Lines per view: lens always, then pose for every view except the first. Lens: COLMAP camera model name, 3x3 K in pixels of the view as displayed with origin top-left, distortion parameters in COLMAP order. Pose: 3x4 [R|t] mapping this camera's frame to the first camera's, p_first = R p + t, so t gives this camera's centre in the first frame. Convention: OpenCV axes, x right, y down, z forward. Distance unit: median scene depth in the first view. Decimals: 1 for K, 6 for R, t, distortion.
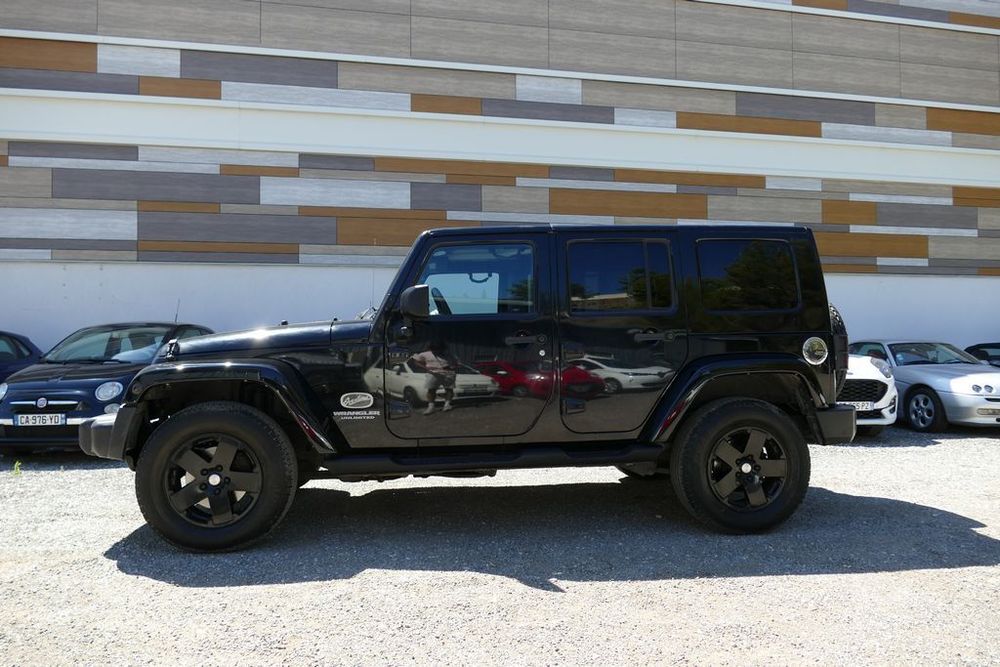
lens RADIAL K [[705.4, 0, 500.0], [0, 705.4, 333.5], [0, 0, 1]] dist [-0.008525, -0.002169]
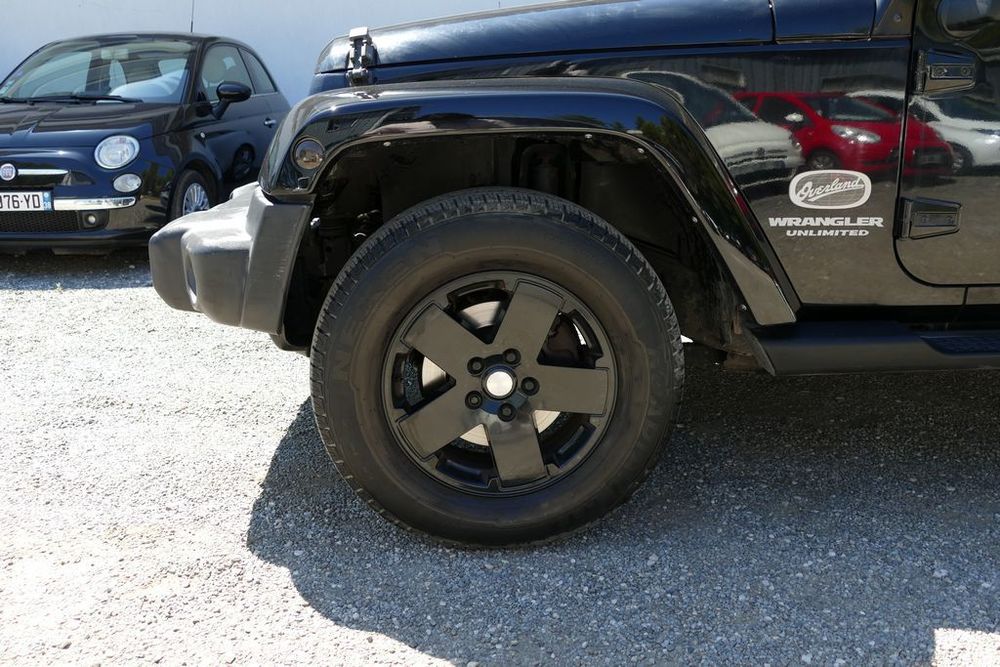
lens RADIAL K [[930.7, 0, 500.0], [0, 930.7, 333.5], [0, 0, 1]] dist [-0.016435, 0.001317]
pose [[0.997719, 0.022623, -0.063596, -0.197303], [-0.004523, 0.962452, 0.271415, 0.018070], [0.067349, -0.270509, 0.960359, 0.261201]]
